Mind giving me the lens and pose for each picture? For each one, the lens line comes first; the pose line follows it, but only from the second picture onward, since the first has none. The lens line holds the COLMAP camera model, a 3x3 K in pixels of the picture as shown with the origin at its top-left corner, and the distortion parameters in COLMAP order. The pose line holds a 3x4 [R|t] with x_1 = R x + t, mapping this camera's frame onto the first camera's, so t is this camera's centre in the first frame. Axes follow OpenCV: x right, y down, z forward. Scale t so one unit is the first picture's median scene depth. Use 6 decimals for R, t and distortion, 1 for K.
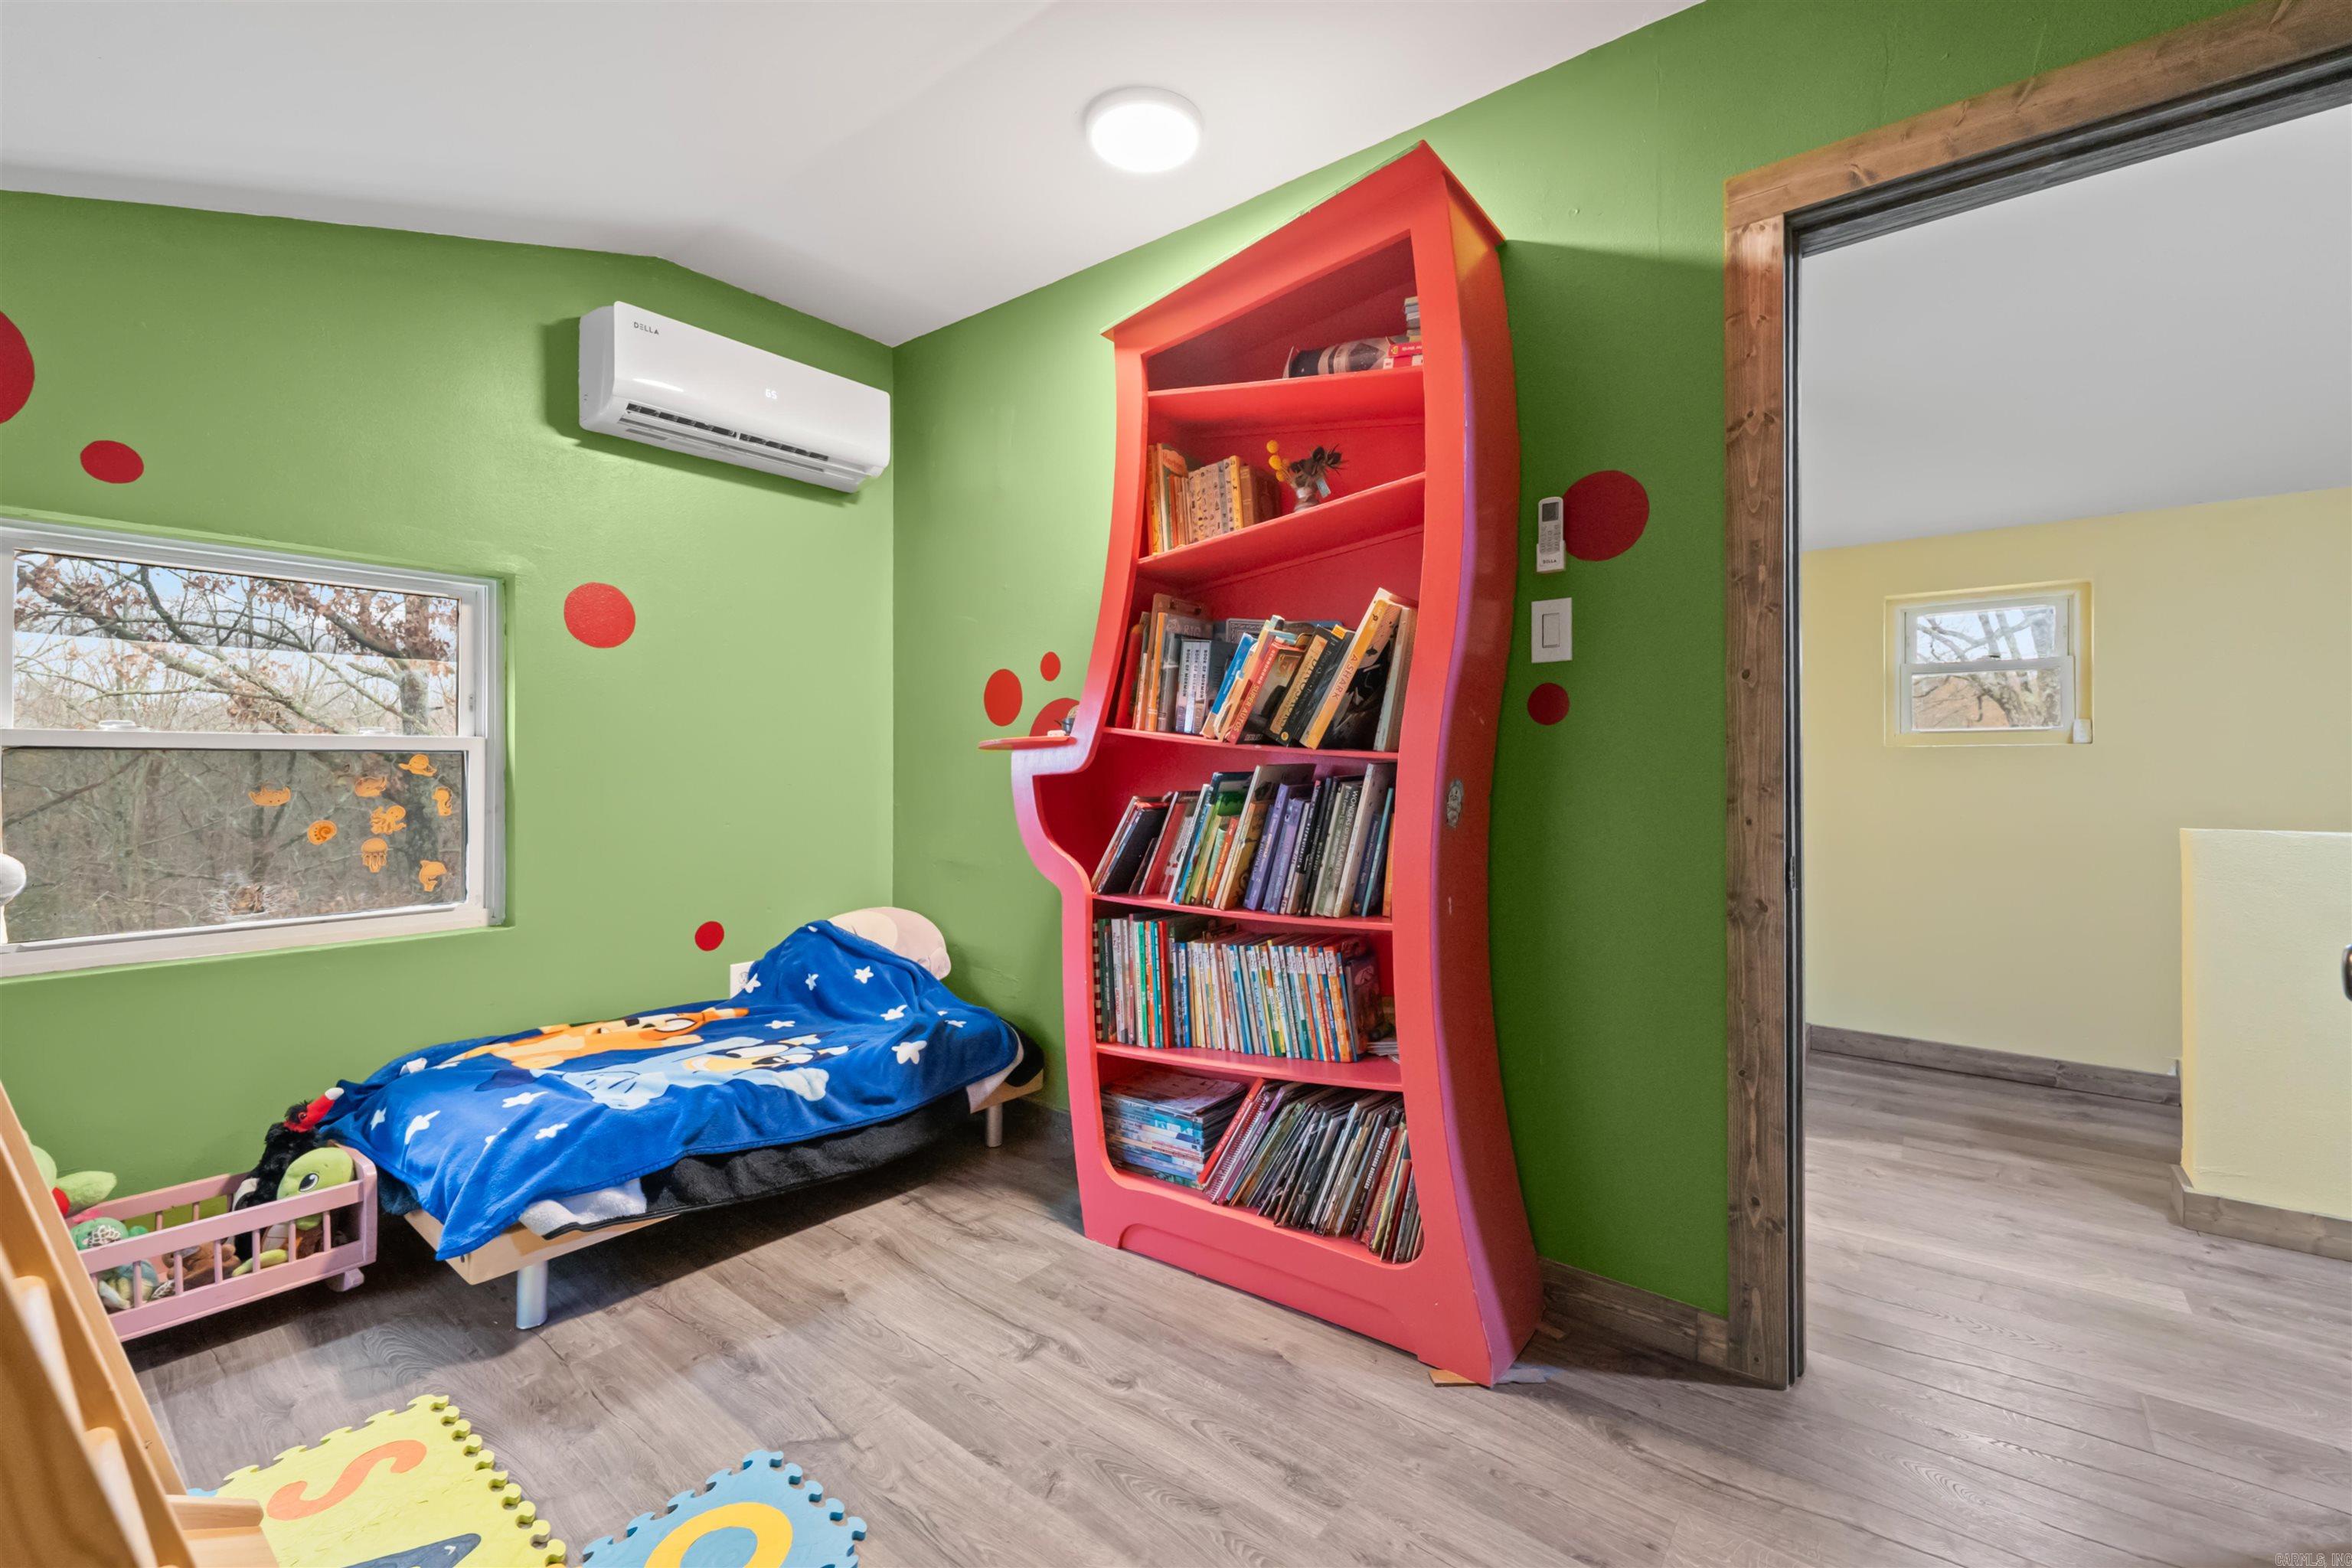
lens RADIAL K [[979.2, 0, 1175.1], [0, 979.2, 769.8], [0, 0, 1]] dist [0.008456, -0.003633]
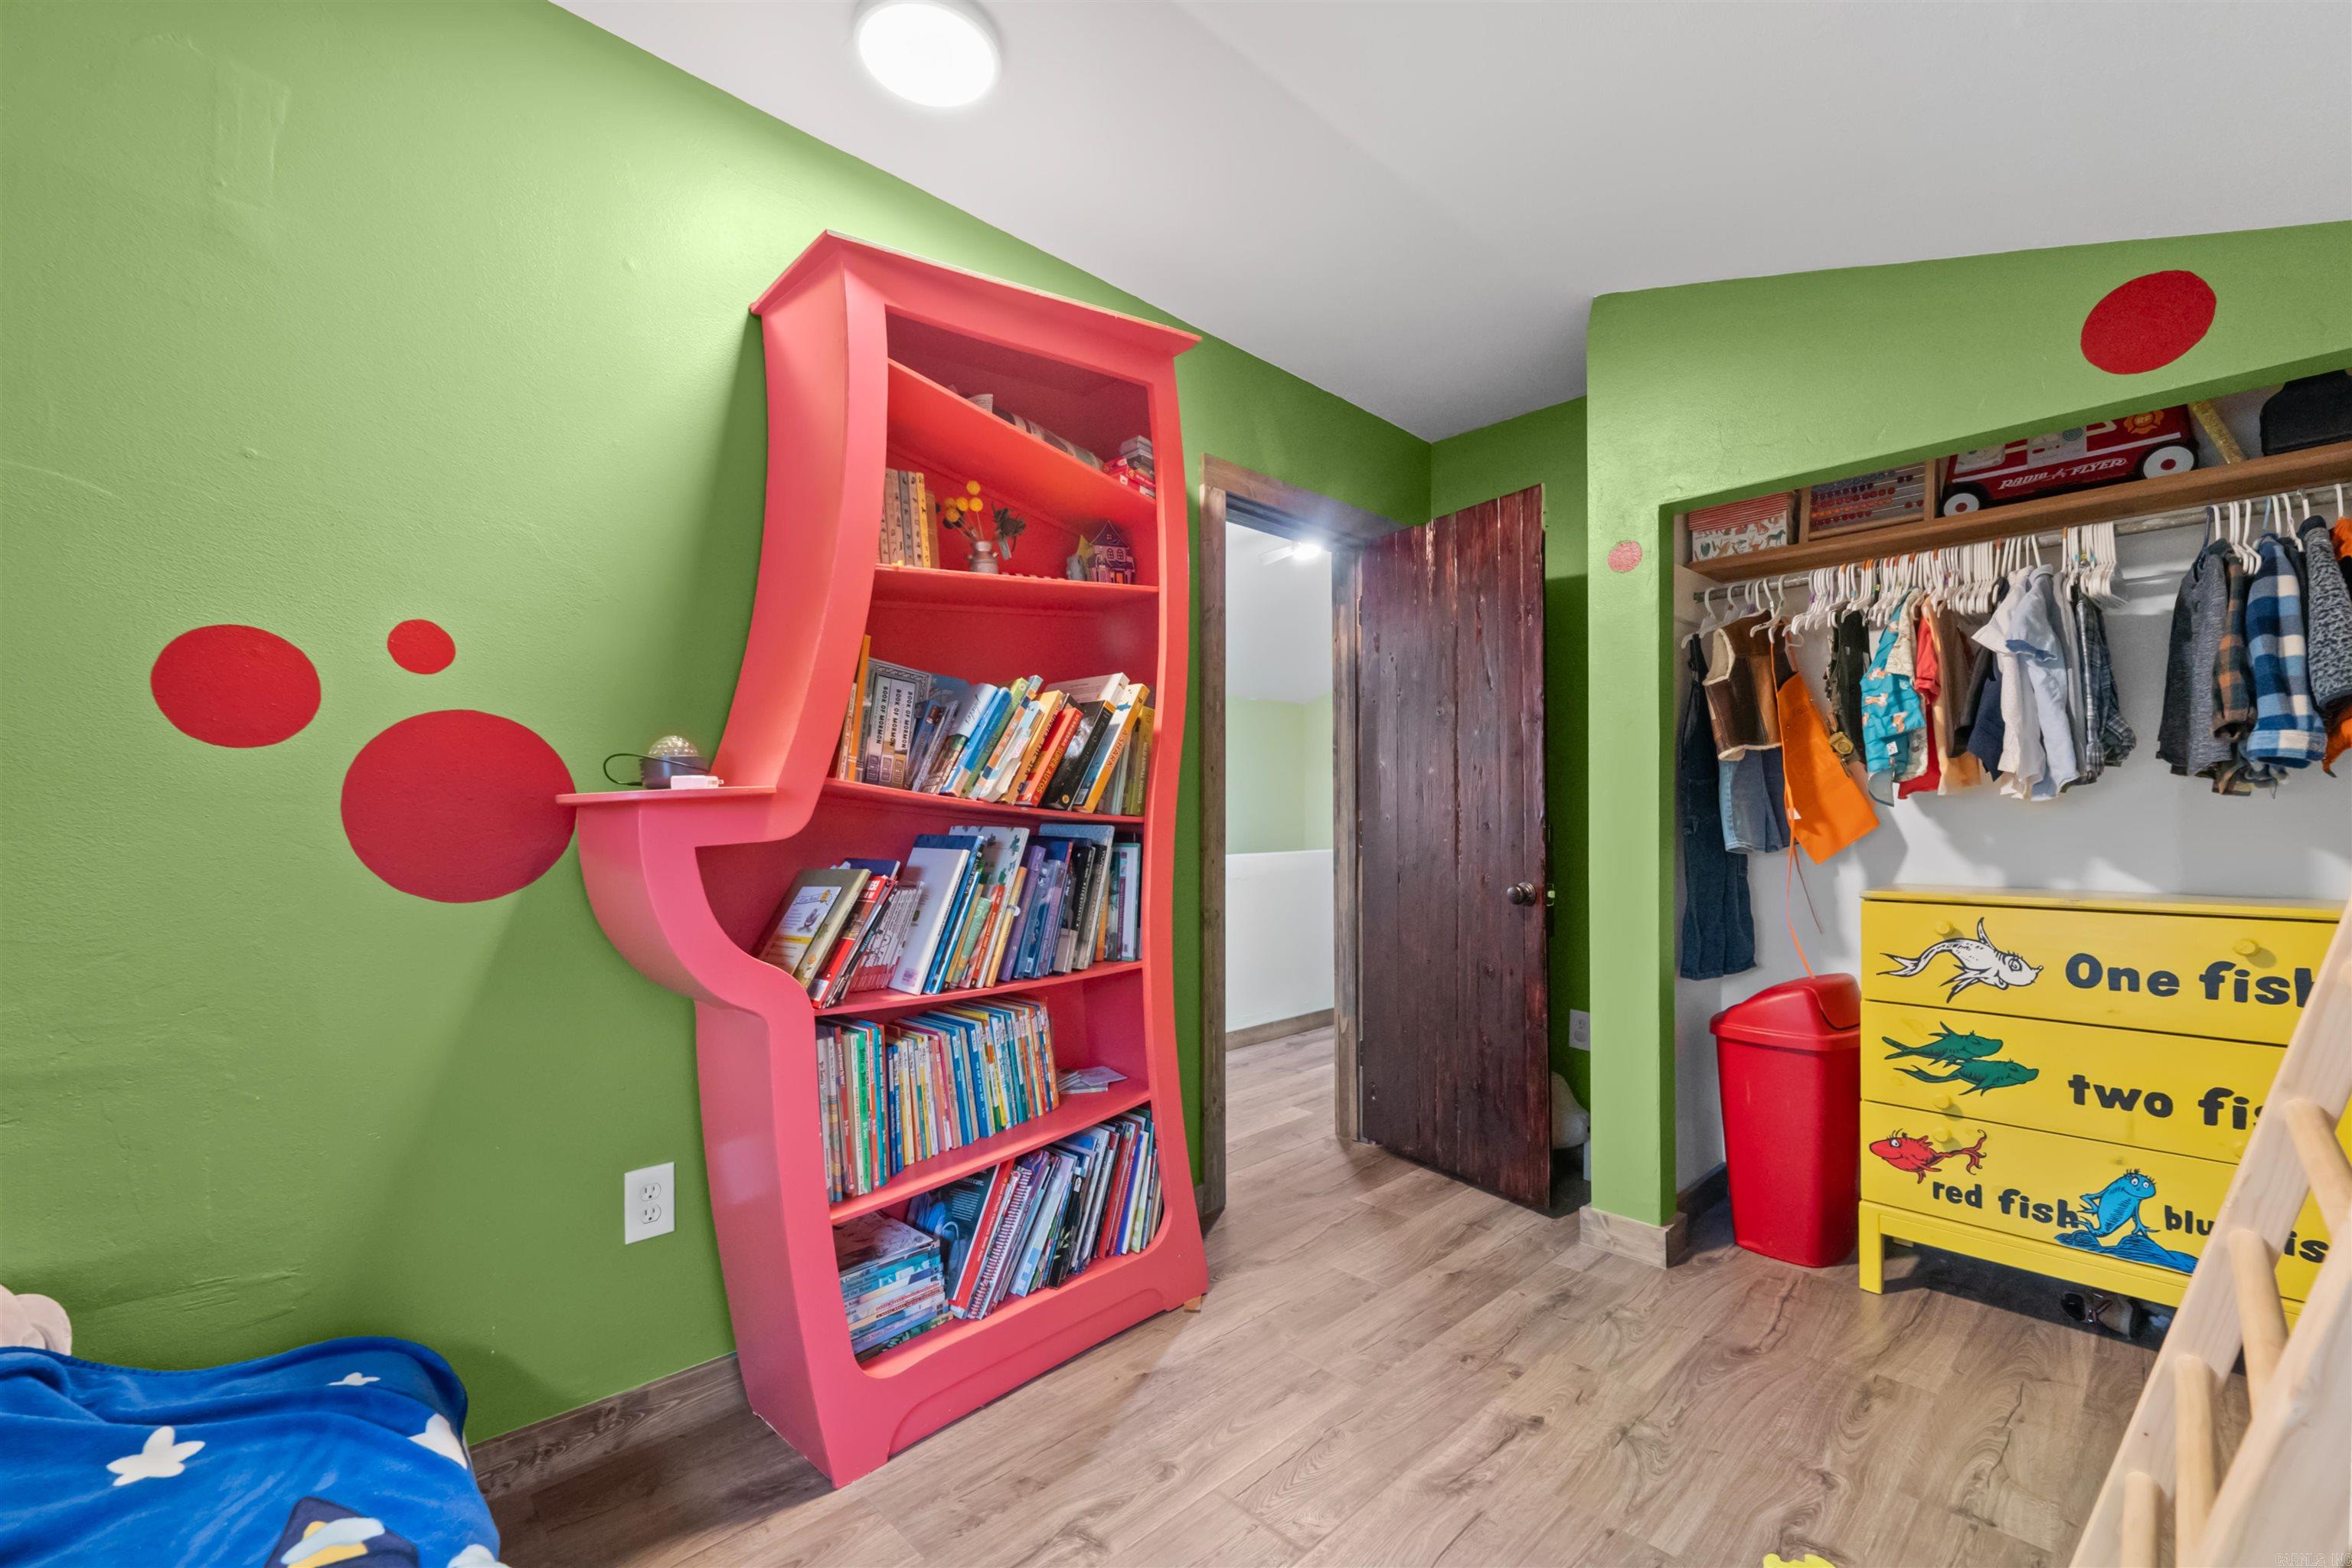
lens RADIAL K [[979.2, 0, 1167.7], [0, 979.2, 823.9], [0, 0, 1]] dist [0.008456, -0.003633]
pose [[0.136332, -0.001271, 0.990662, -0.803121], [0.007675, 0.999971, 0.000226, -0.007241], [-0.990633, 0.007573, 0.136338, 0.689890]]
